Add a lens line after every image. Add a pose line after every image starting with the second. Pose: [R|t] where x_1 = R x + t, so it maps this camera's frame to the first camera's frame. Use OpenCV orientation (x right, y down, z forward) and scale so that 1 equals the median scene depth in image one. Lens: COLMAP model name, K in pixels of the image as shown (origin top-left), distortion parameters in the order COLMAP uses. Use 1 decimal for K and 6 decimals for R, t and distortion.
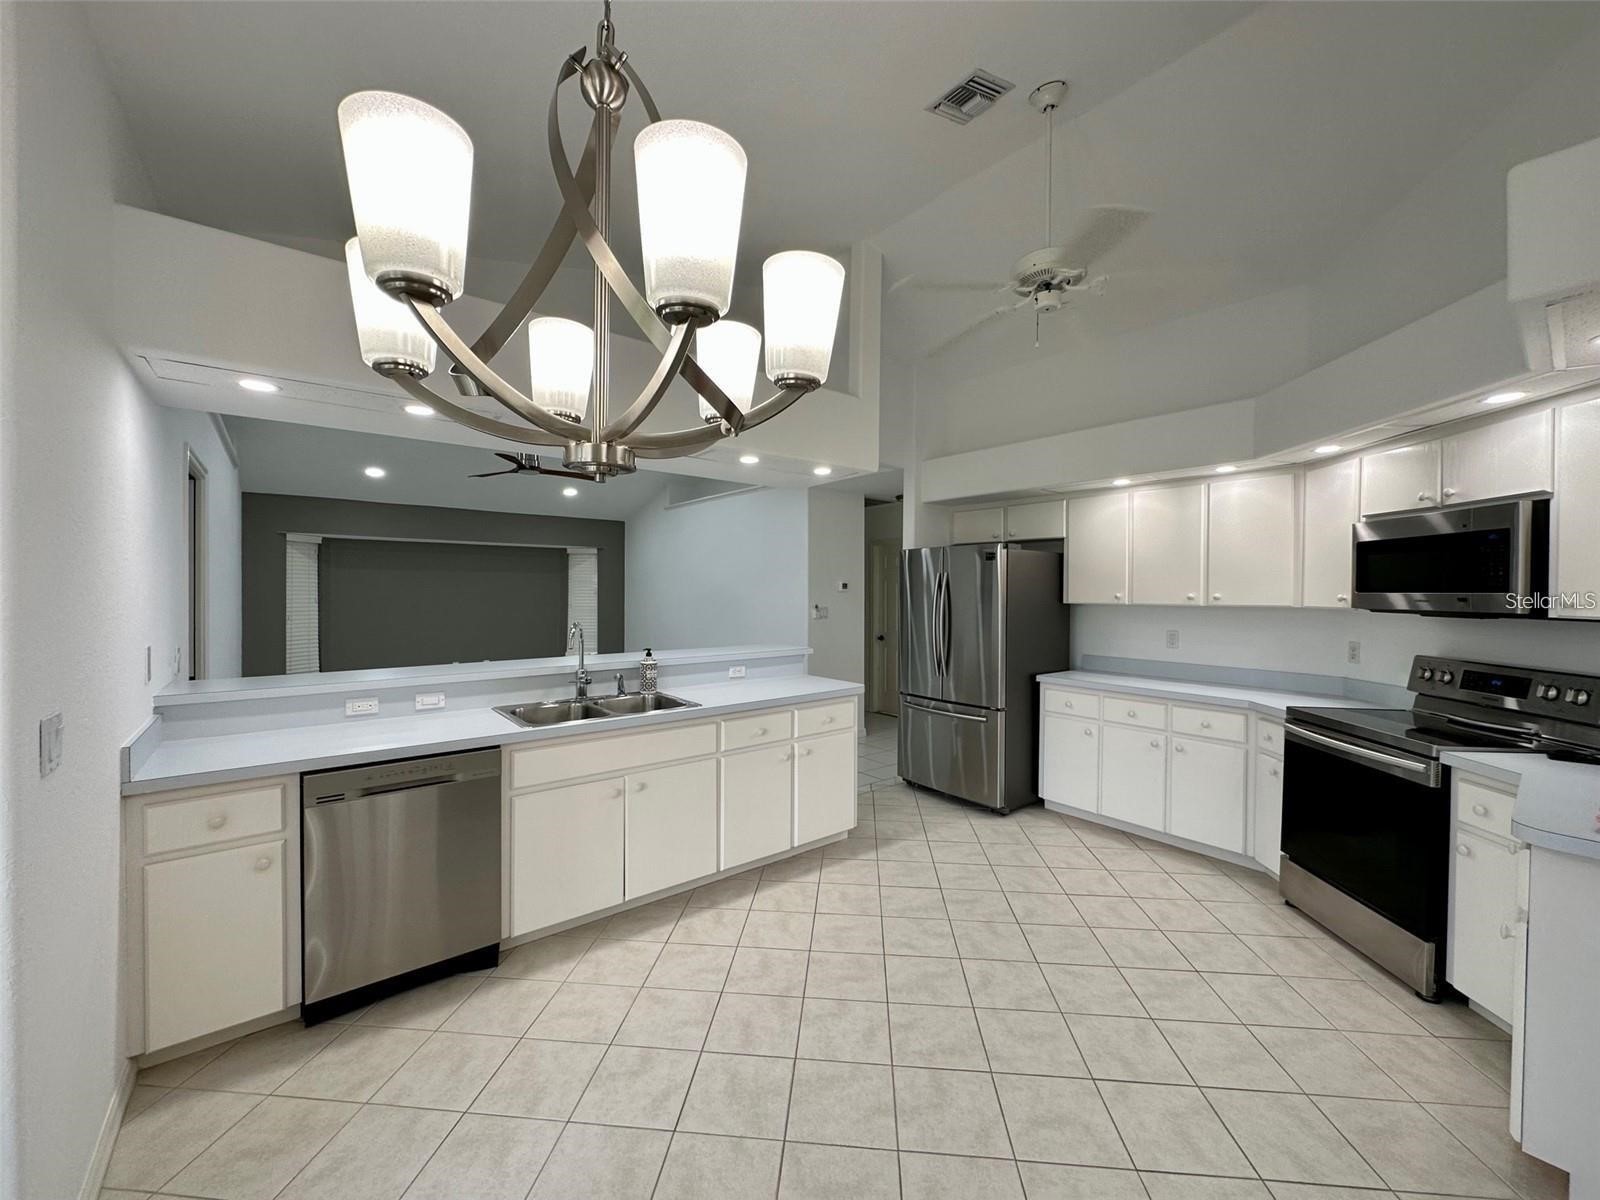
lens RADIAL K [[638.3, 0, 800.0], [0, 638.3, 600.0], [0, 0, 1]] dist [-0.001949, -0.000154]
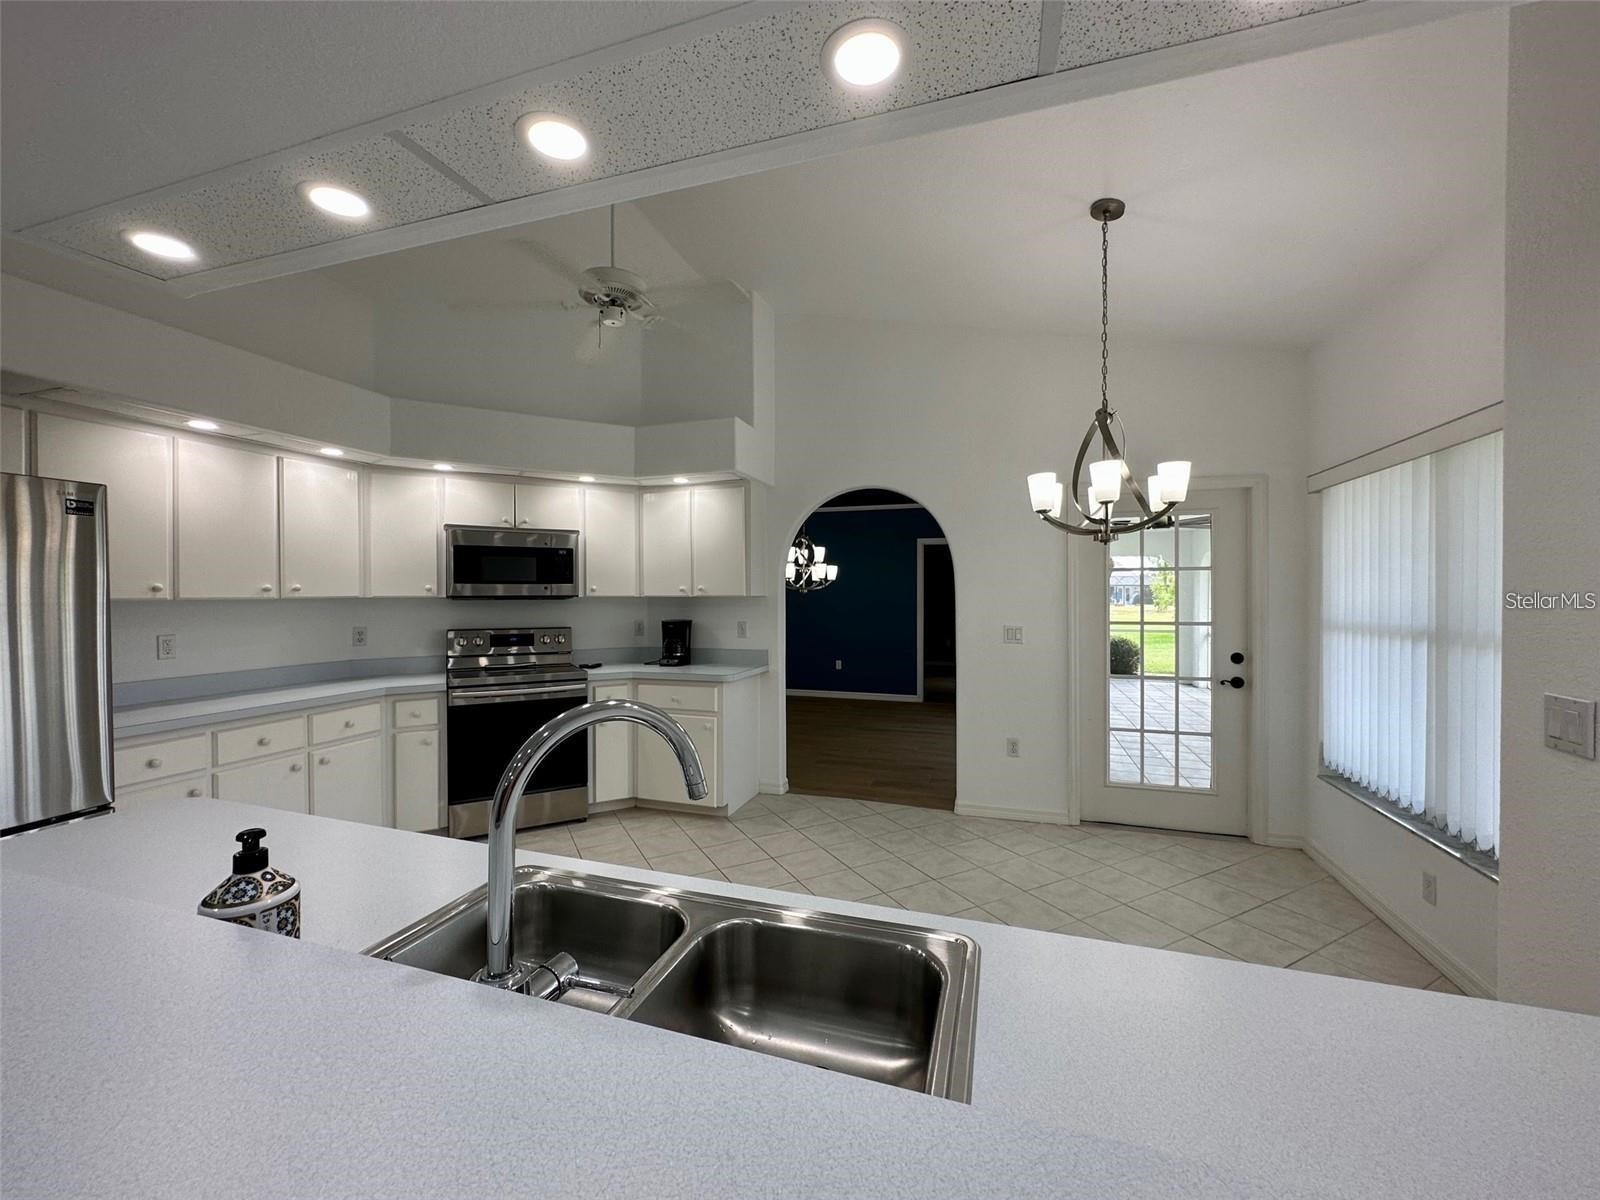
lens RADIAL K [[638.3, 0, 800.0], [0, 638.3, 600.0], [0, 0, 1]] dist [-0.001949, -0.000154]
pose [[-0.534033, -0.018808, 0.845254, -0.515513], [0.001496, 0.999730, 0.023191, -0.007696], [-0.845462, 0.013650, -0.533861, 0.945405]]
